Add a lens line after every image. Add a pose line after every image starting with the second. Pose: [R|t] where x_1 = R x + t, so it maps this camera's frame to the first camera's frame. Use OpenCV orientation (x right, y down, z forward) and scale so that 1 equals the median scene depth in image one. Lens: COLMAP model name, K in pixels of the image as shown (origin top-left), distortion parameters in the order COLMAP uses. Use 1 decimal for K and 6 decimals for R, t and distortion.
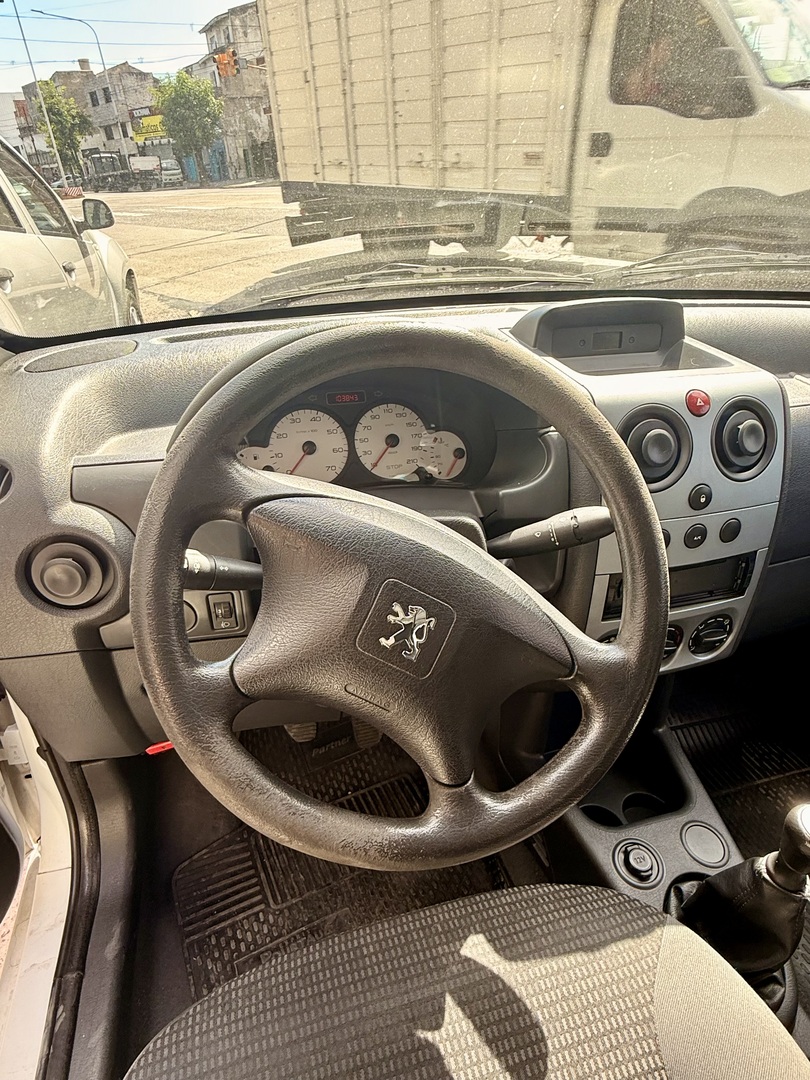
lens RADIAL K [[620.4, 0, 401.8], [0, 620.4, 535.5], [0, 0, 1]] dist [0.003075, -0.003325]
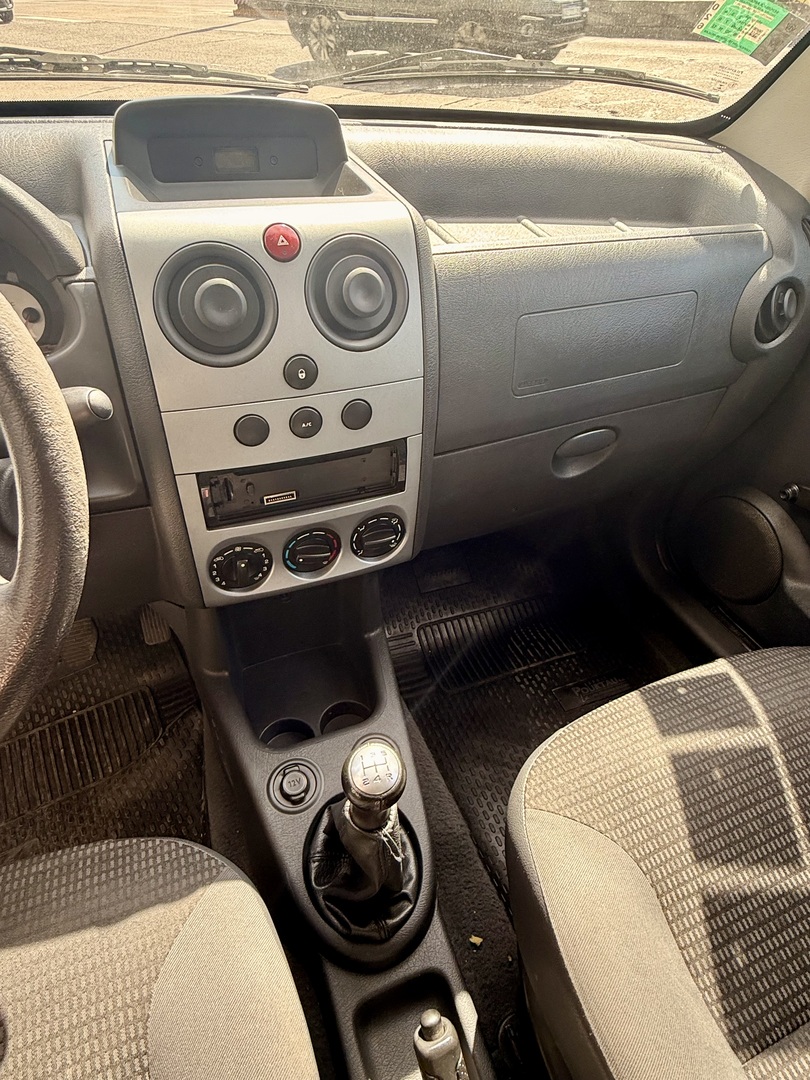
lens RADIAL K [[620.4, 0, 401.8], [0, 620.4, 535.5], [0, 0, 1]] dist [0.003075, -0.003325]
pose [[0.993009, -0.039266, 0.111320, 0.436852], [0.017289, 0.981263, 0.191897, -0.006126], [-0.116769, -0.188631, 0.975081, 0.155215]]
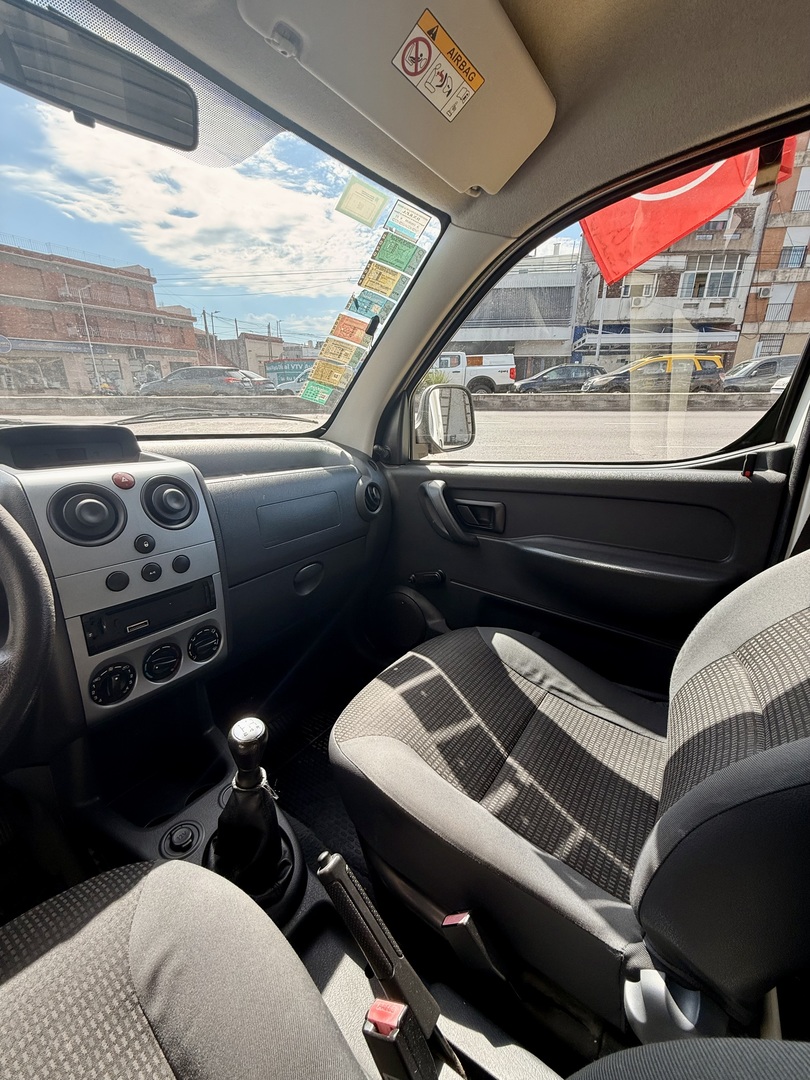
lens RADIAL K [[437.4, 0, 405.8], [0, 437.4, 537.0], [0, 0, 1]] dist [0.000797, -0.000402]
pose [[0.769210, -0.168361, 0.616418, 0.278318], [0.300314, 0.946739, -0.116172, 0.185616], [-0.564028, 0.274479, 0.778802, -0.100659]]
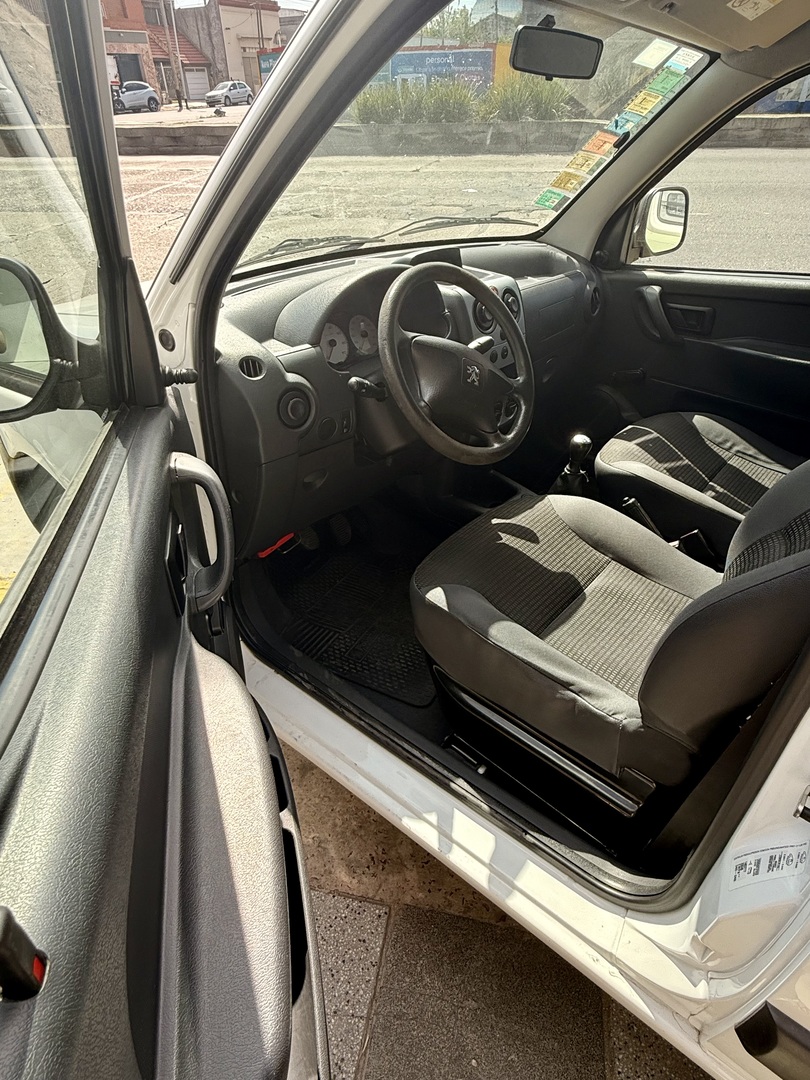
lens RADIAL K [[620.4, 0, 401.8], [0, 620.4, 535.5], [0, 0, 1]] dist [0.003075, -0.003325]
pose [[0.827515, -0.300905, 0.473999, -0.962137], [0.269008, 0.953532, 0.135686, 0.198047], [-0.492802, 0.015227, 0.870008, -0.670897]]
